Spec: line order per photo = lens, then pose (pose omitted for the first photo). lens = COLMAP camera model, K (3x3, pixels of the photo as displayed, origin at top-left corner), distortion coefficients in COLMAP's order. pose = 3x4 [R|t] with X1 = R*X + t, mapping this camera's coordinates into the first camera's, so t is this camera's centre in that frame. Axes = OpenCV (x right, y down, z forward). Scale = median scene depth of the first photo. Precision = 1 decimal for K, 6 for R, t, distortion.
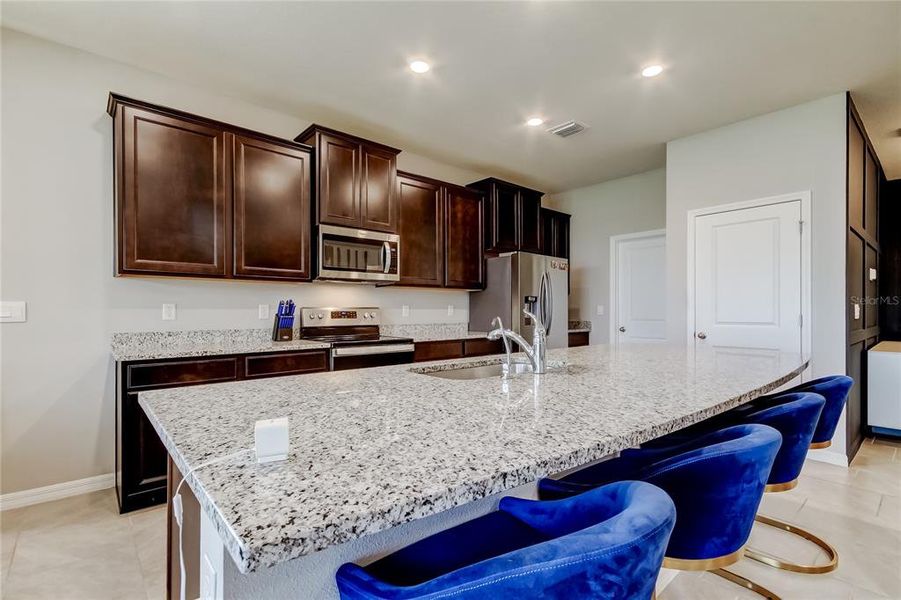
lens RADIAL K [[420.5, 0, 453.9], [0, 420.5, 310.1], [0, 0, 1]] dist [0.015855, -0.000310]
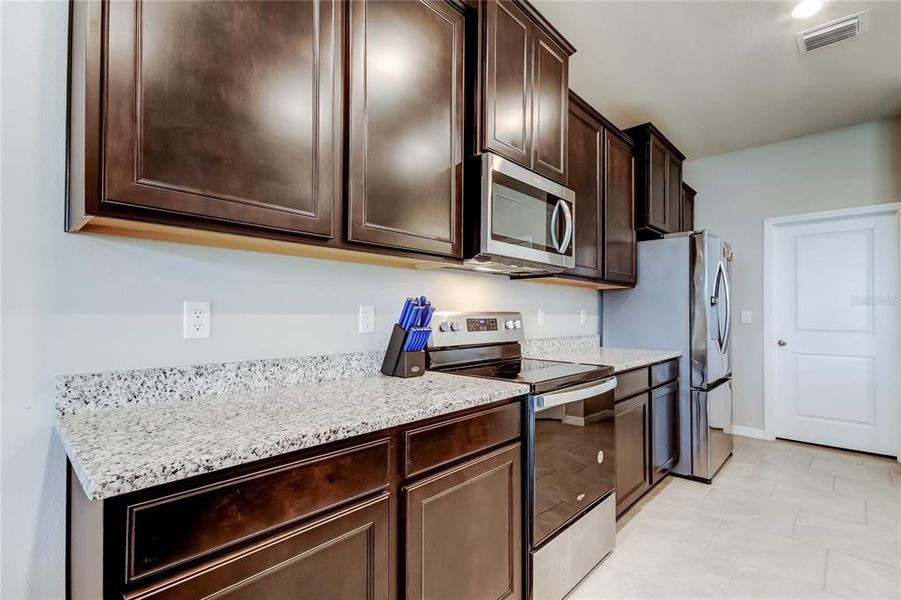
lens RADIAL K [[420.5, 0, 453.9], [0, 420.5, 310.1], [0, 0, 1]] dist [0.015855, -0.000310]
pose [[0.995299, 0.006781, 0.096611, -0.362794], [-0.005881, 0.999937, -0.009593, -0.003214], [-0.096670, 0.008980, 0.995276, 0.432683]]
